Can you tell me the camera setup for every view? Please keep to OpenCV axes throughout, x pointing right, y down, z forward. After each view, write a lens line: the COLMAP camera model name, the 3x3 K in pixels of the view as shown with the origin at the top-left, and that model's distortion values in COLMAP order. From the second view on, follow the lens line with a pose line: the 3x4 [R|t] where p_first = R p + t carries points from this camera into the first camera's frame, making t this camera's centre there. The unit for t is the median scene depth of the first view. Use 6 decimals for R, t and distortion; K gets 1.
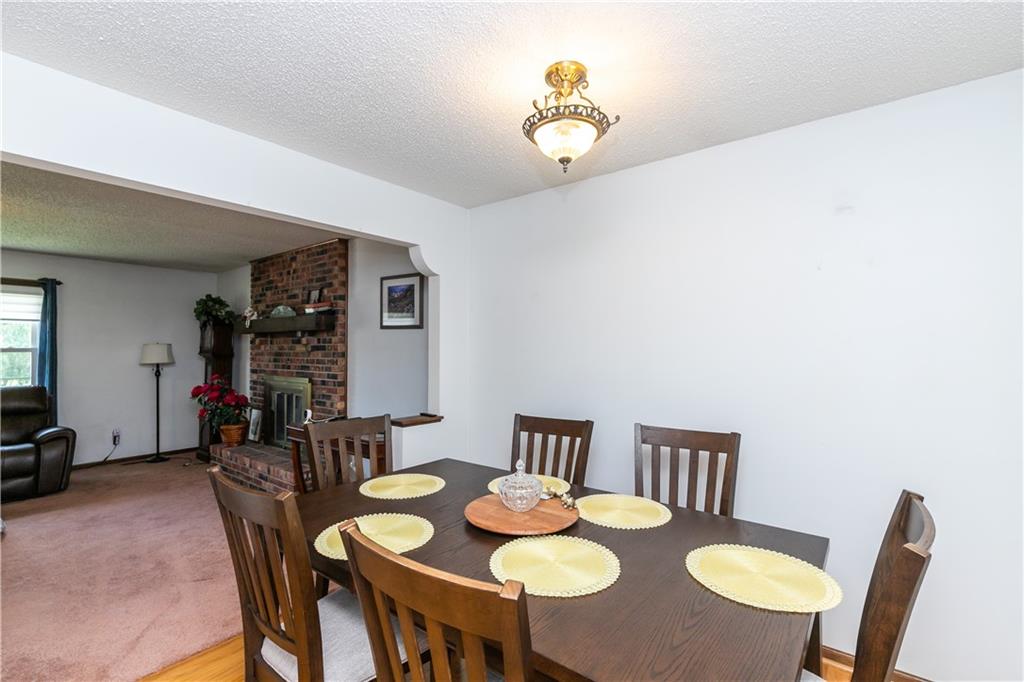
lens RADIAL K [[474.0, 0, 511.6], [0, 474.0, 340.0], [0, 0, 1]] dist [0.010534, -0.002547]
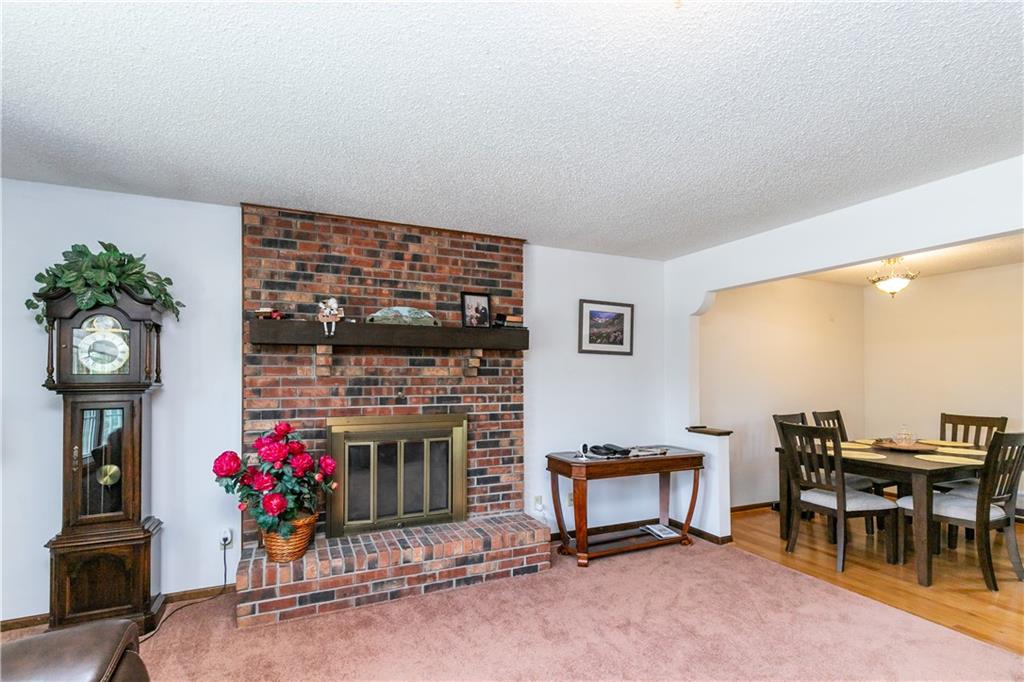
lens RADIAL K [[474.0, 0, 493.6], [0, 474.0, 371.7], [0, 0, 1]] dist [0.010534, -0.002547]
pose [[0.466355, 0.009850, 0.884543, -0.987654], [-0.016286, 0.999864, -0.002547, 0.016149], [-0.884448, -0.013218, 0.466452, 0.581495]]
